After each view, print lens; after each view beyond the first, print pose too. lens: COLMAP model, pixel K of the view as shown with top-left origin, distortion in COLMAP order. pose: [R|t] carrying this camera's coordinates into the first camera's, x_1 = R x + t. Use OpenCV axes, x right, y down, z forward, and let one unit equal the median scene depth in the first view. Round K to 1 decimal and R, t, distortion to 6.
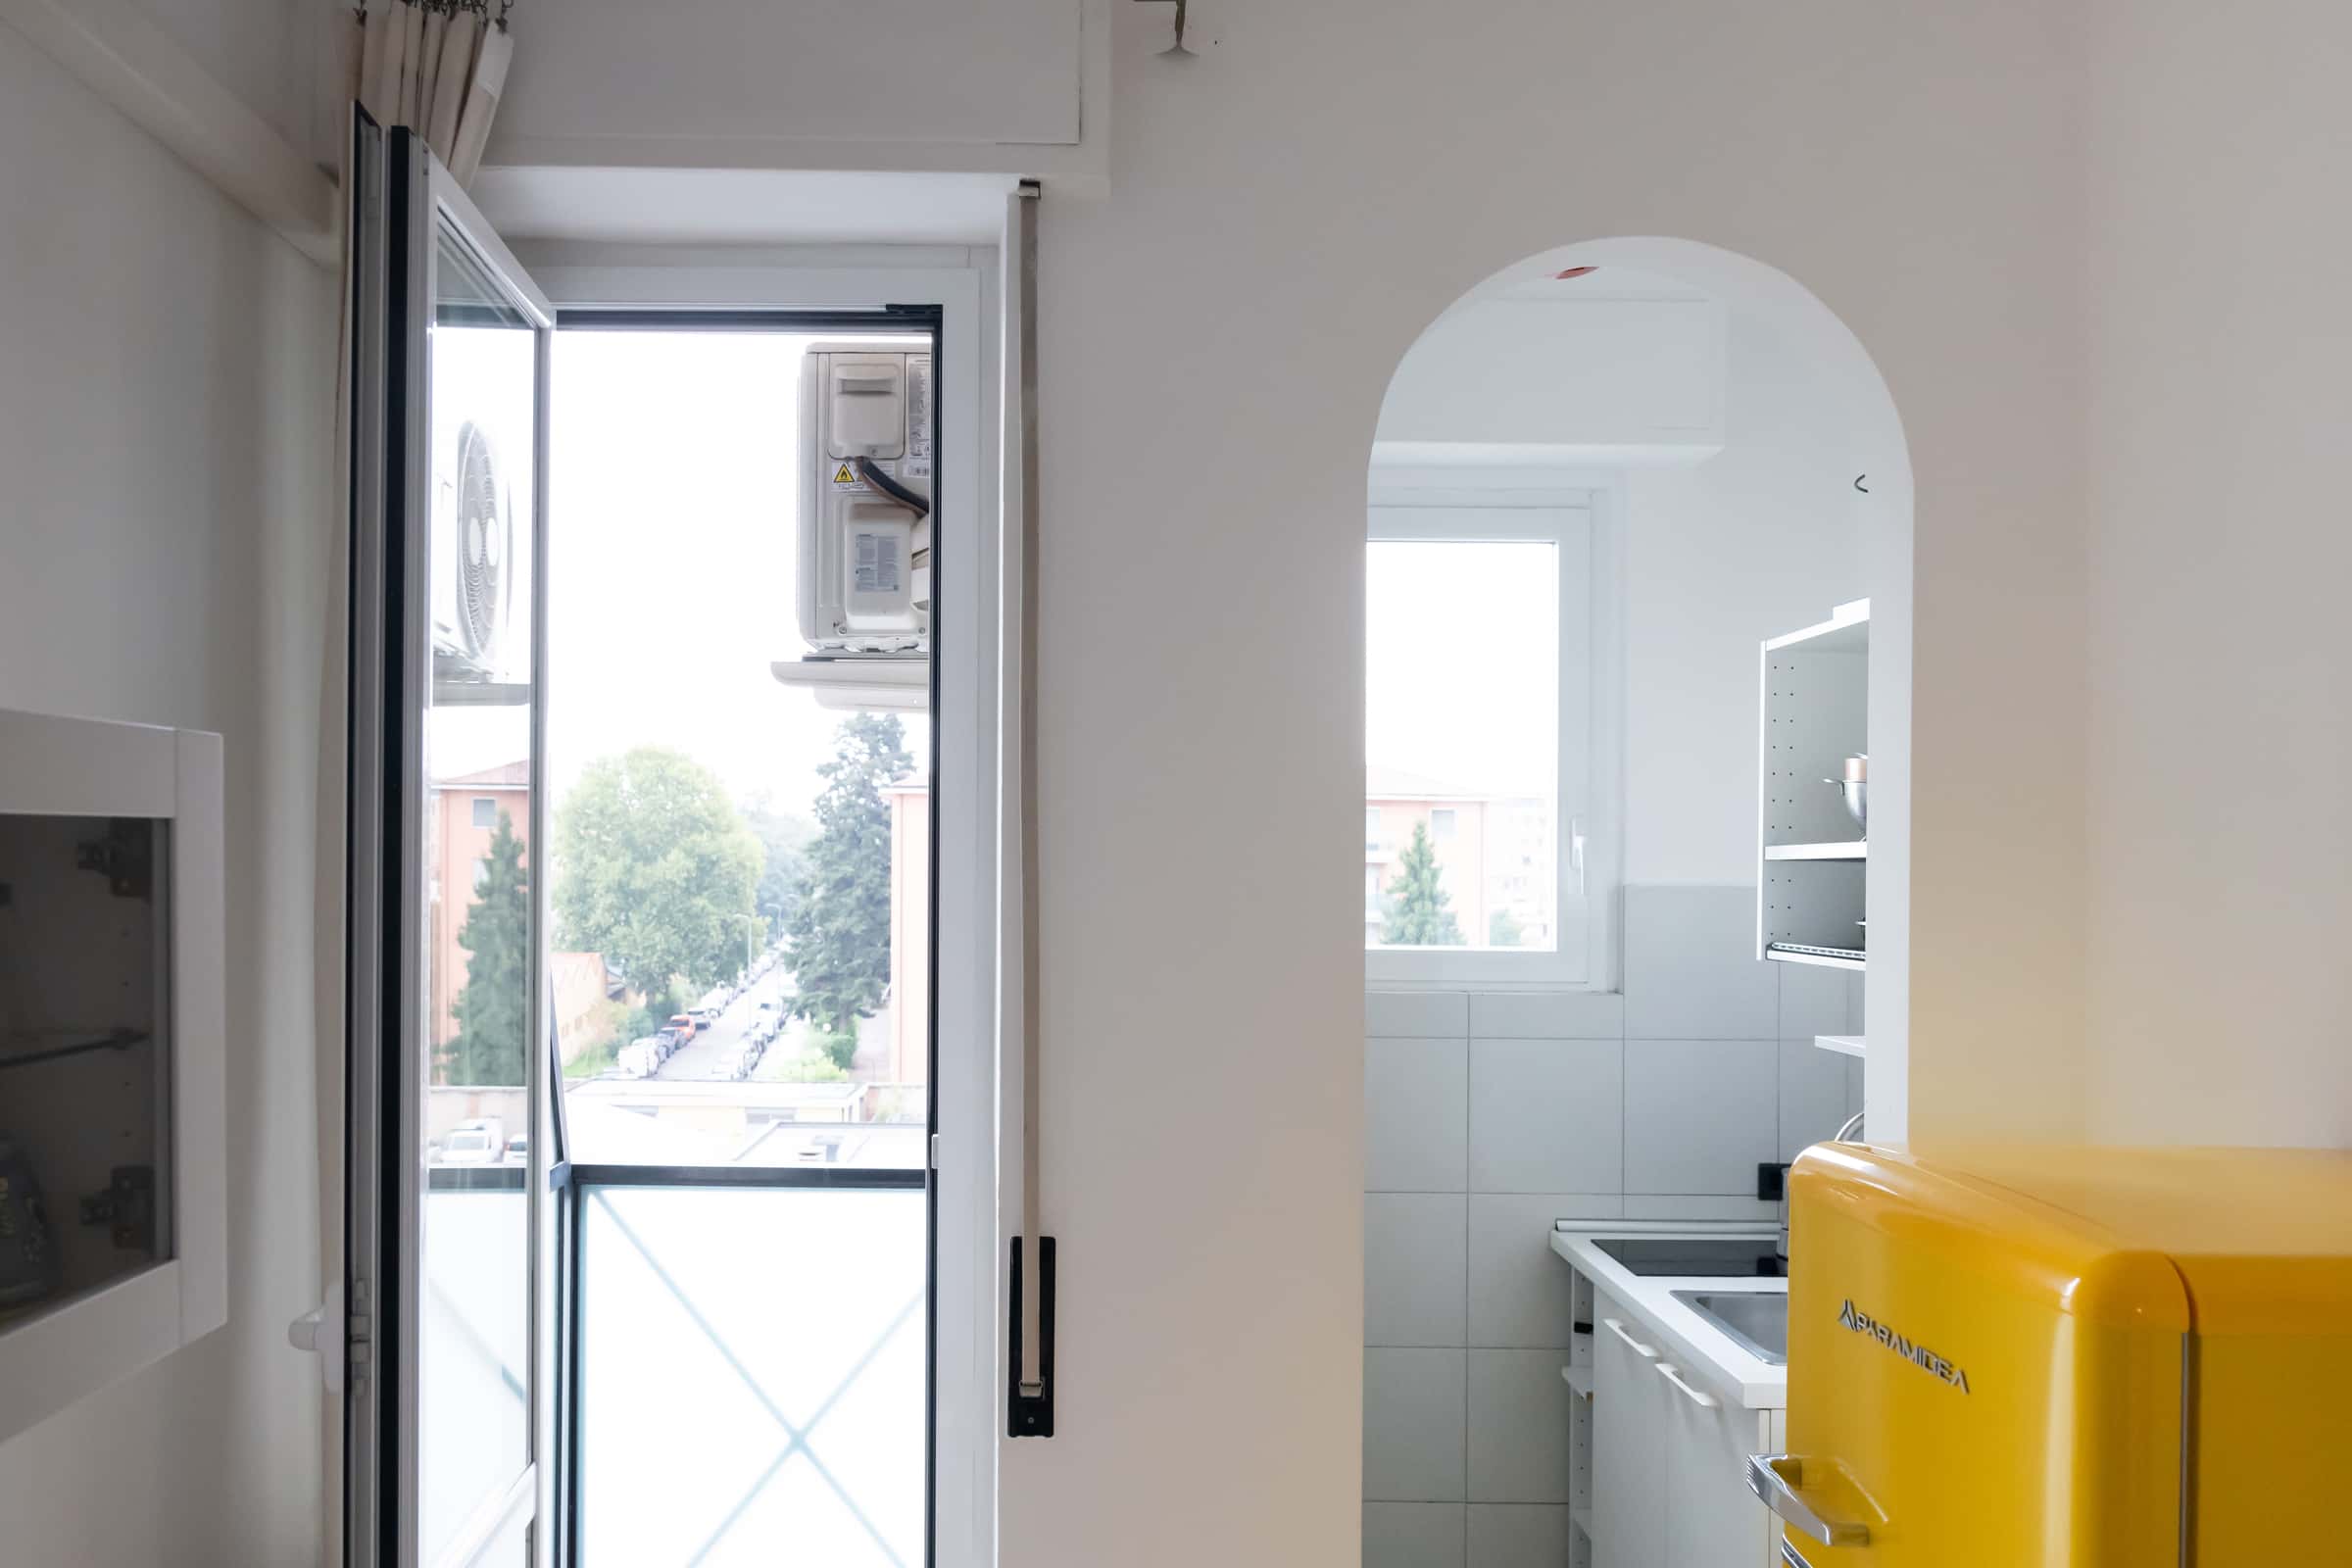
lens RADIAL K [[1686.2, 0, 1097.9], [0, 1686.2, 843.0], [0, 0, 1]] dist [-0.026840, 0.015519]
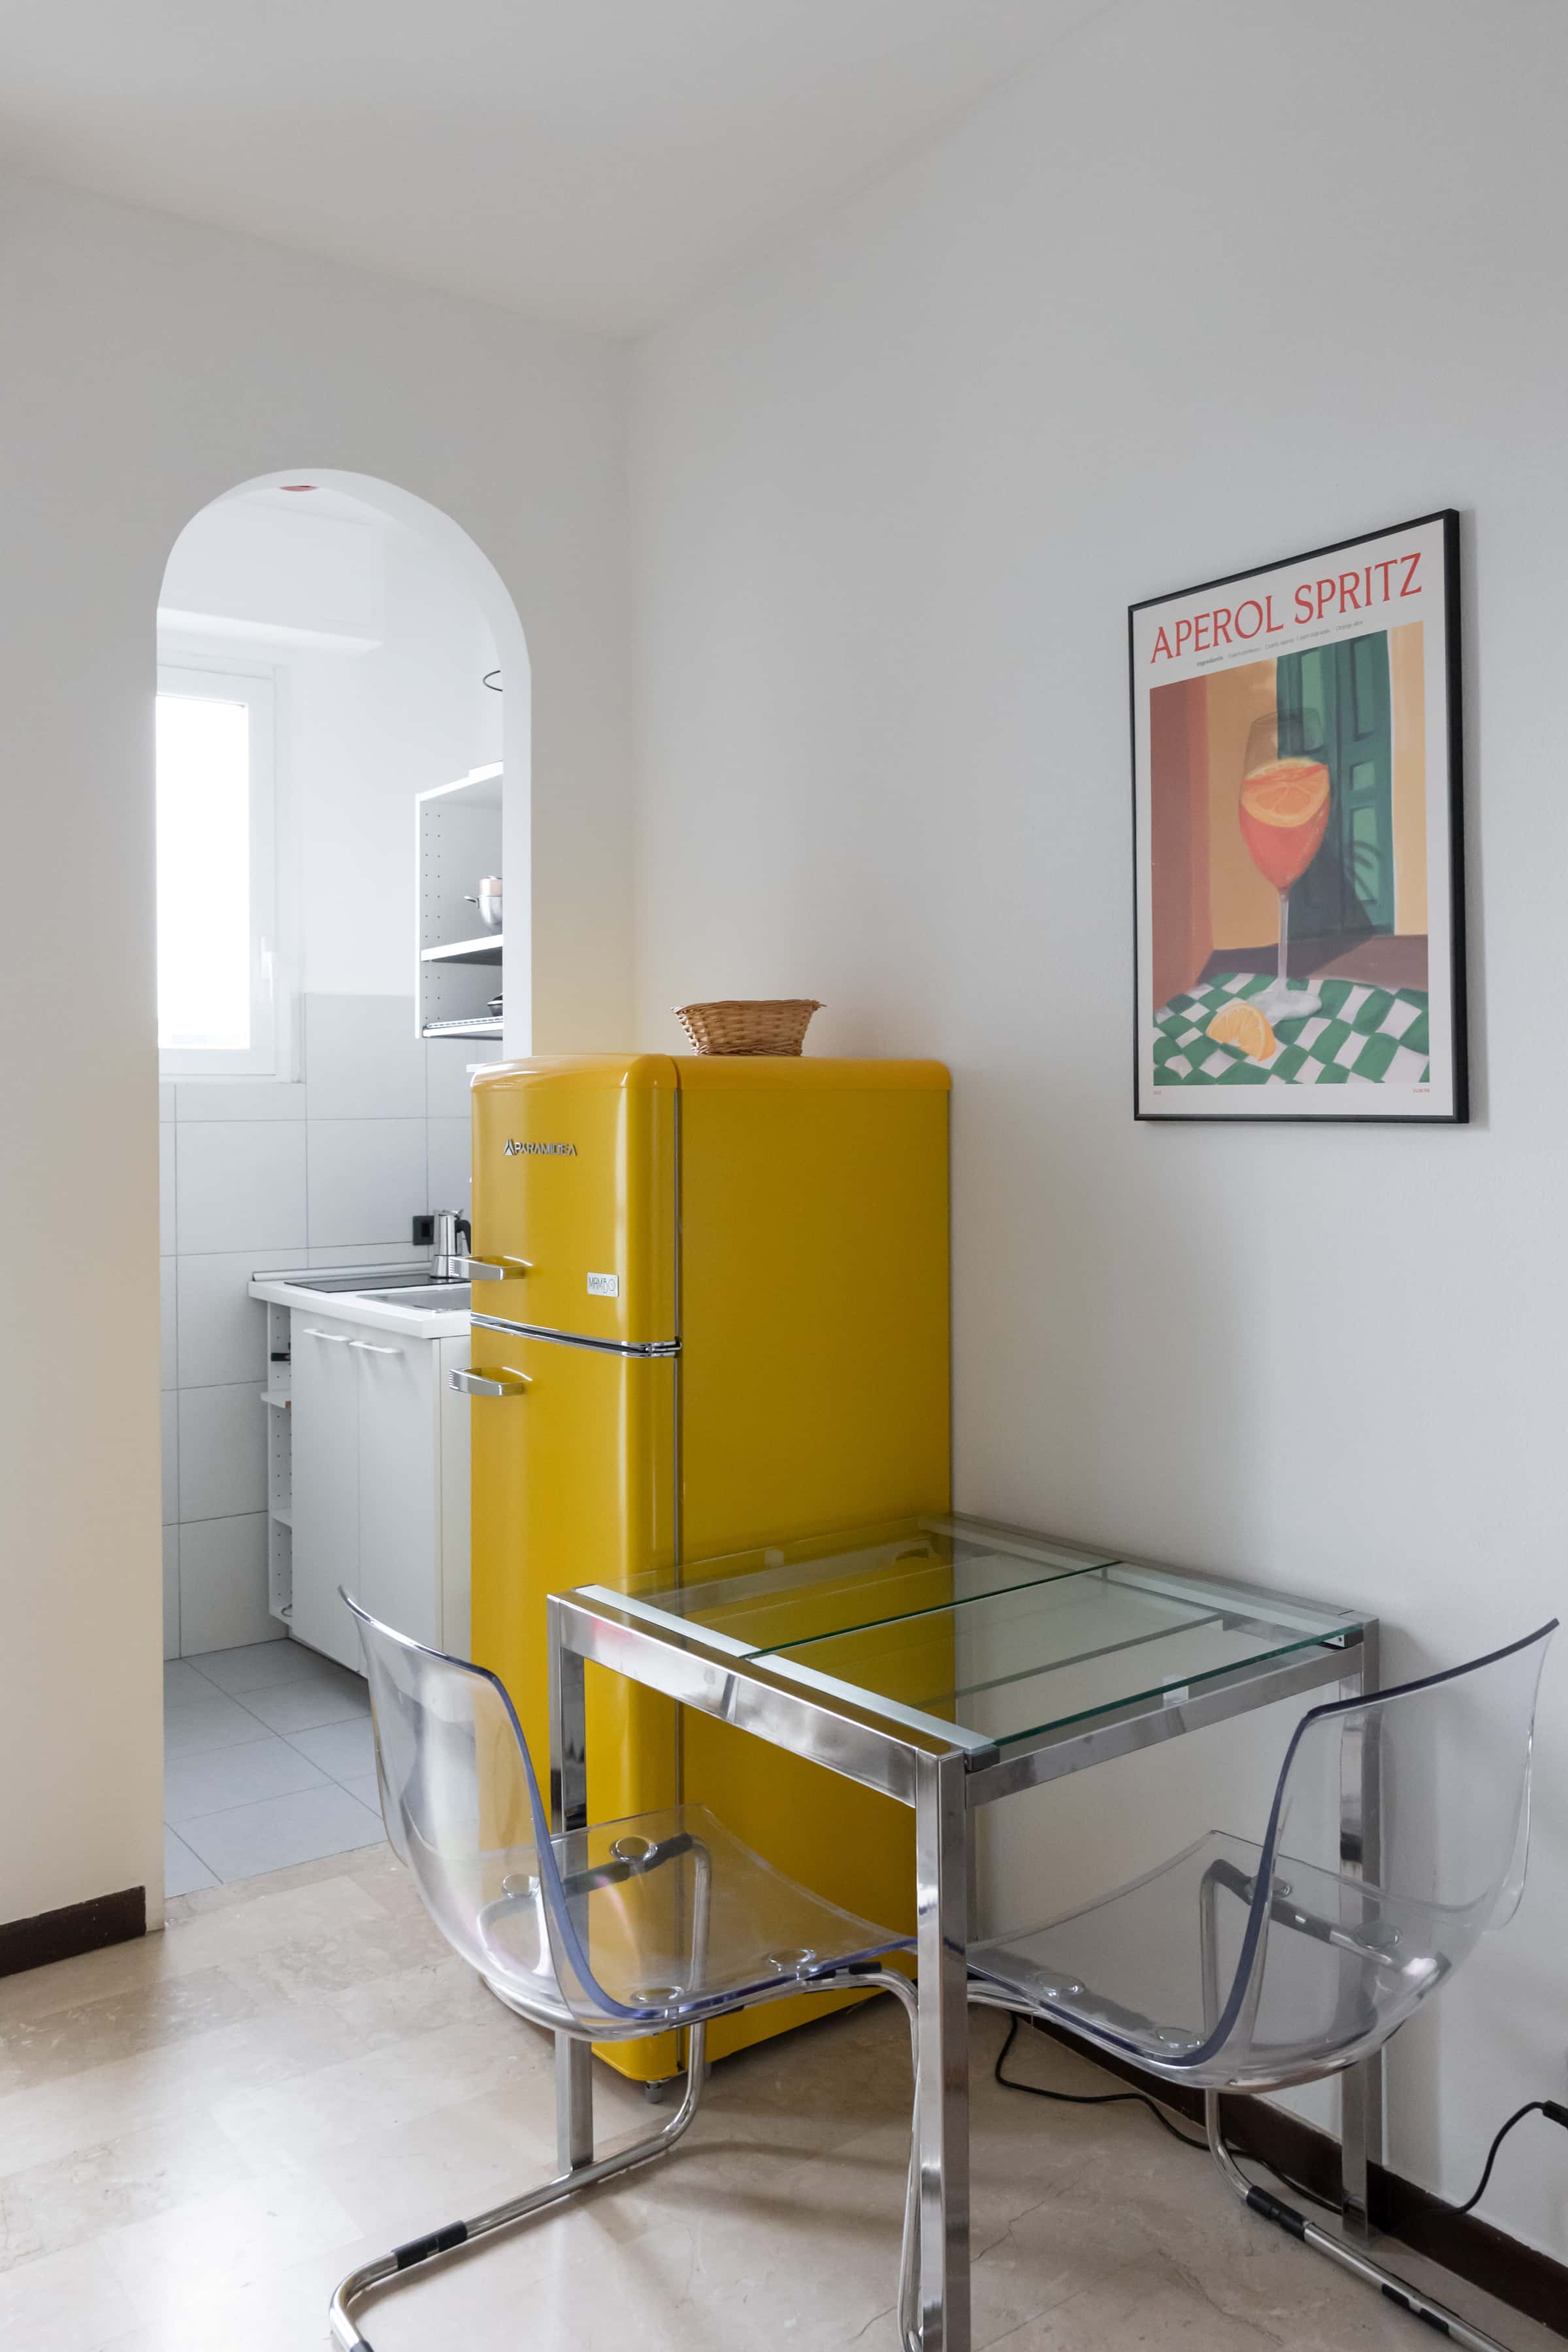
lens RADIAL K [[1752.0, 0, 862.7], [0, 1752.0, 1080.1], [0, 0, 1]] dist [-0.017818, -0.006307]
pose [[0.792537, -0.011100, 0.609722, -0.149202], [0.010023, 0.999936, 0.005175, 0.091988], [-0.609741, 0.002010, 0.792598, -0.264835]]
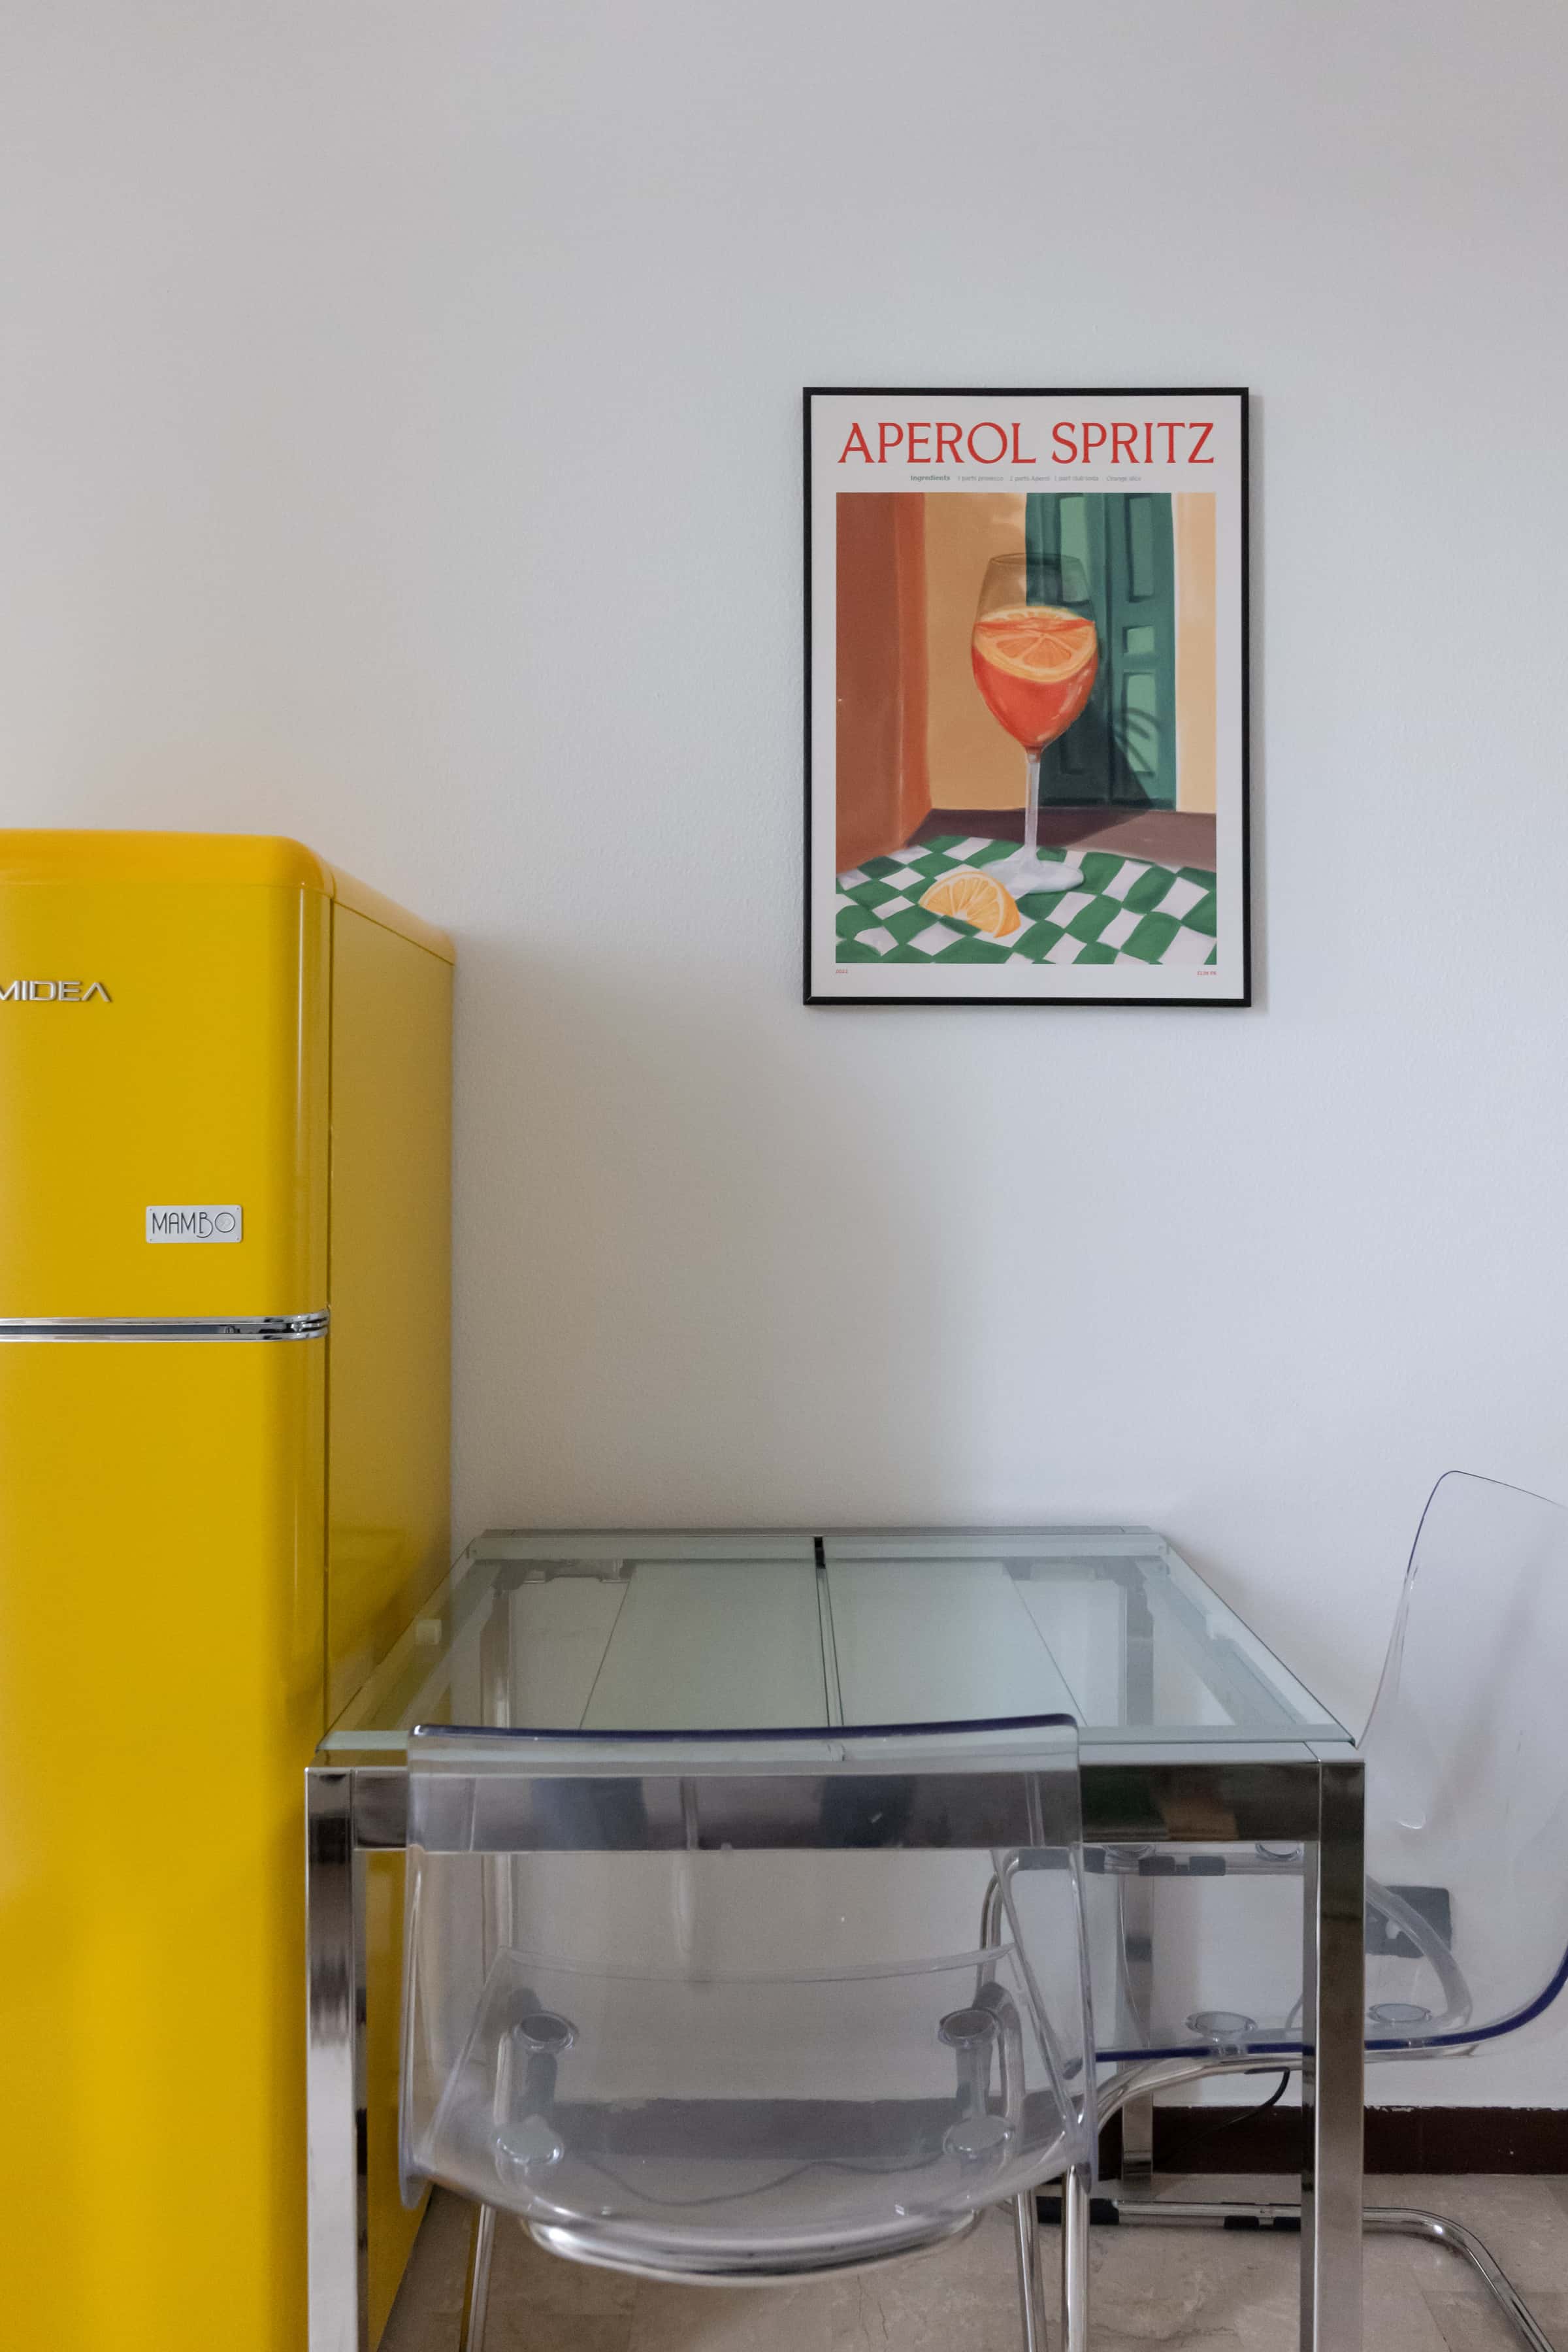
lens RADIAL K [[1686.2, 0, 868.3], [0, 1686.2, 1123.4], [0, 0, 1]] dist [-0.026840, 0.015519]
pose [[0.011418, -0.003668, 0.999928, -0.195301], [-0.011996, 0.999921, 0.003805, 0.149926], [-0.999863, -0.012038, 0.011373, 0.197484]]
